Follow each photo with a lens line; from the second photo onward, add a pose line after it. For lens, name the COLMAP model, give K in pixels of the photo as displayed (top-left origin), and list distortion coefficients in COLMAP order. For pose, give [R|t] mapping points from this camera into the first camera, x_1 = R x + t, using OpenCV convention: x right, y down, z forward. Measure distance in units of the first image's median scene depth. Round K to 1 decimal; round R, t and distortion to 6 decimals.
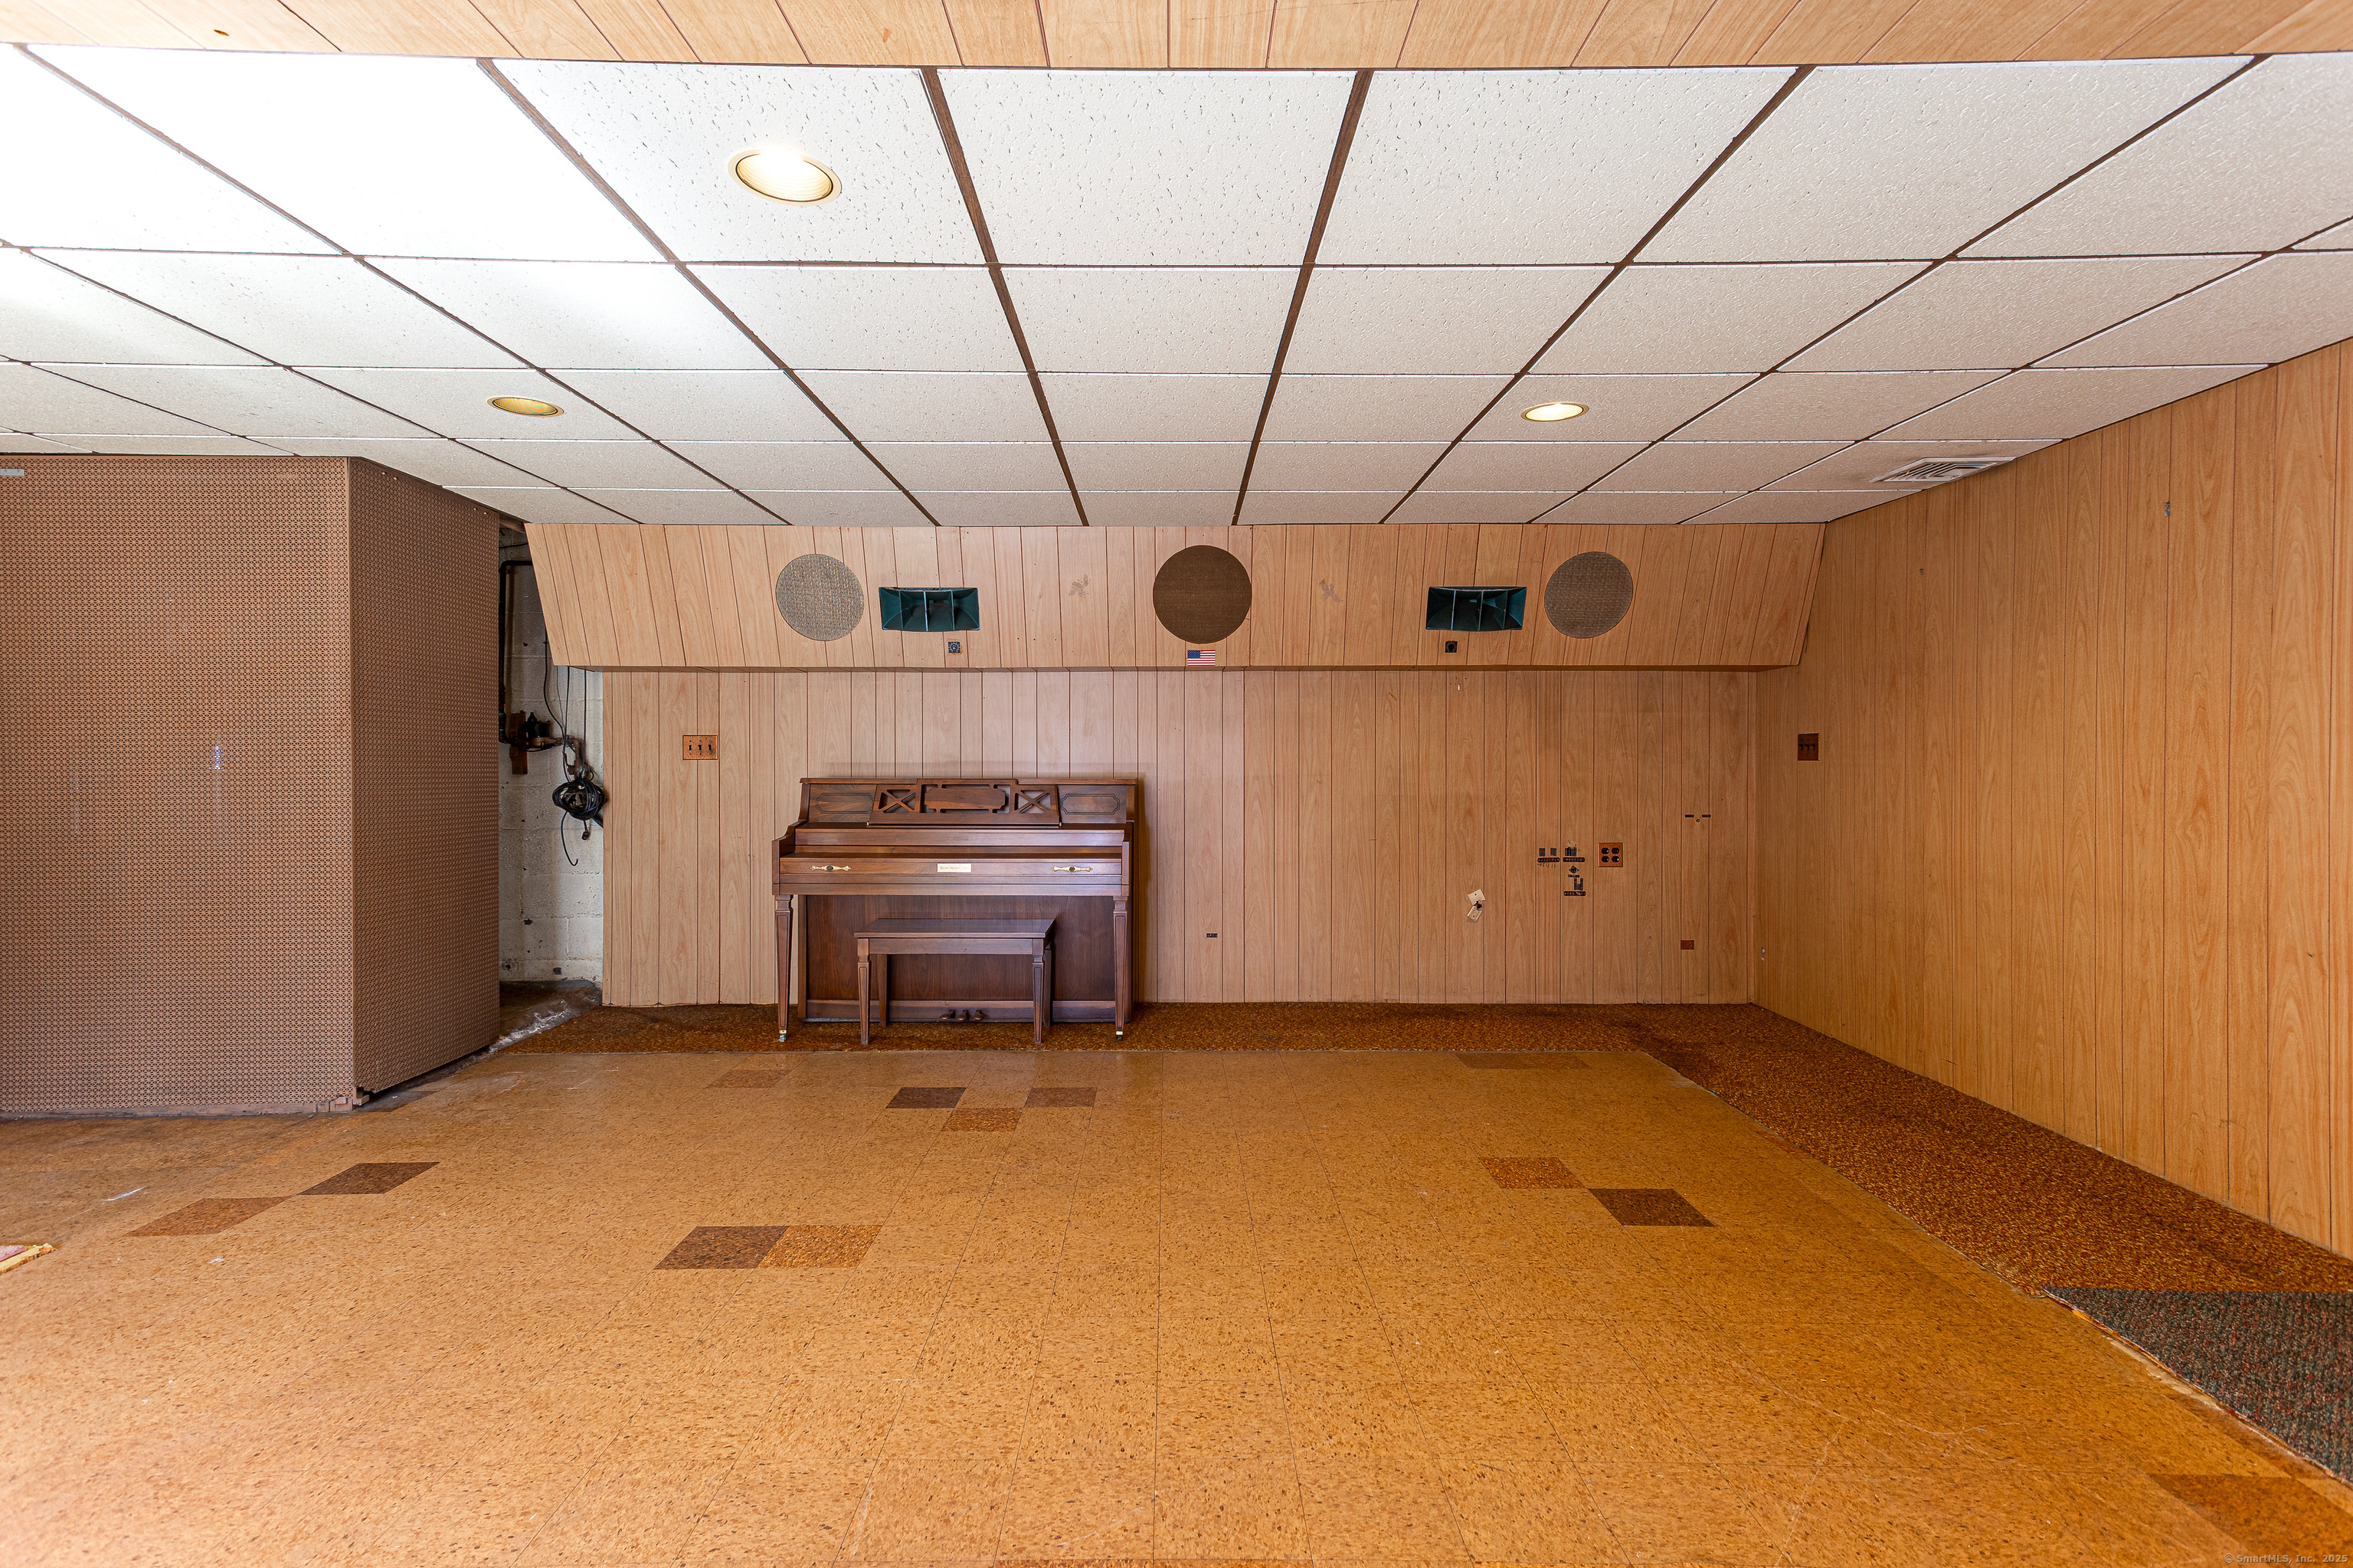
lens RADIAL K [[1110.5, 0, 1172.8], [0, 1110.5, 761.0], [0, 0, 1]] dist [0.032103, 0.000252]
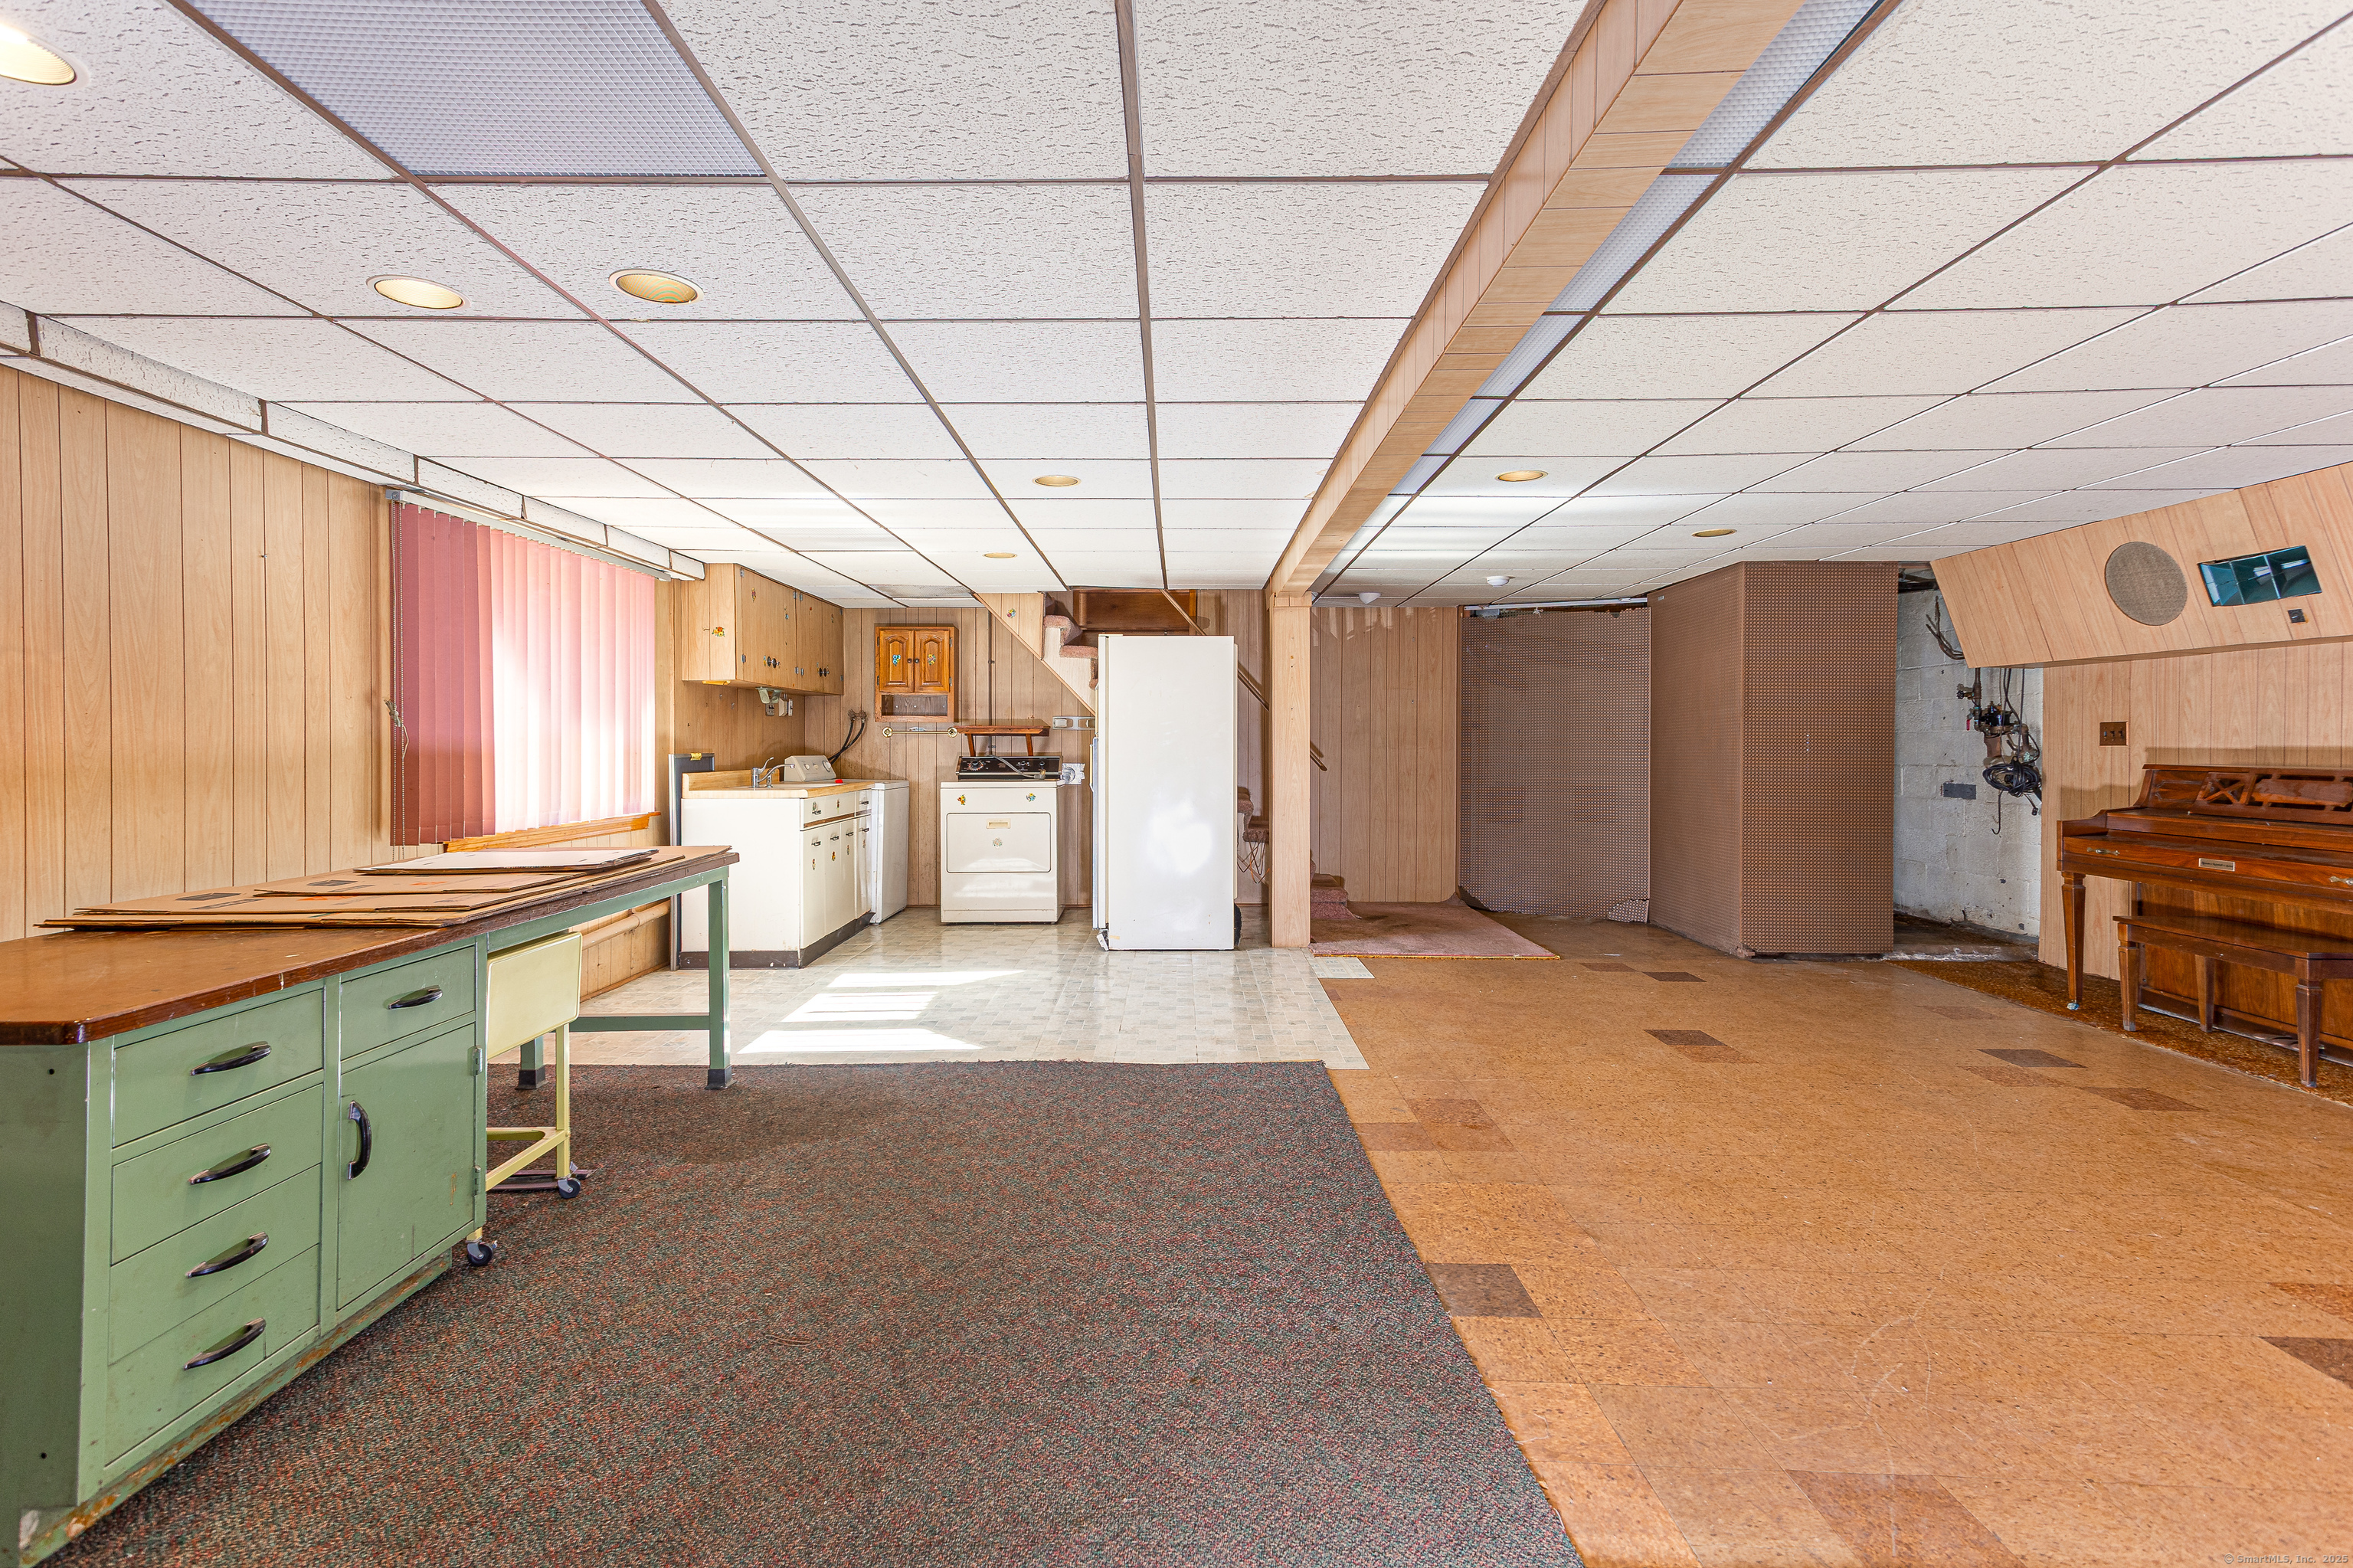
lens RADIAL K [[1110.5, 0, 1175.2], [0, 1110.5, 764.4], [0, 0, 1]] dist [0.032103, 0.000252]
pose [[-0.001936, 0.021195, -0.999773, 0.696471], [-0.002930, 0.999771, 0.021201, -0.003566], [0.999994, 0.002970, -0.001874, 0.134890]]
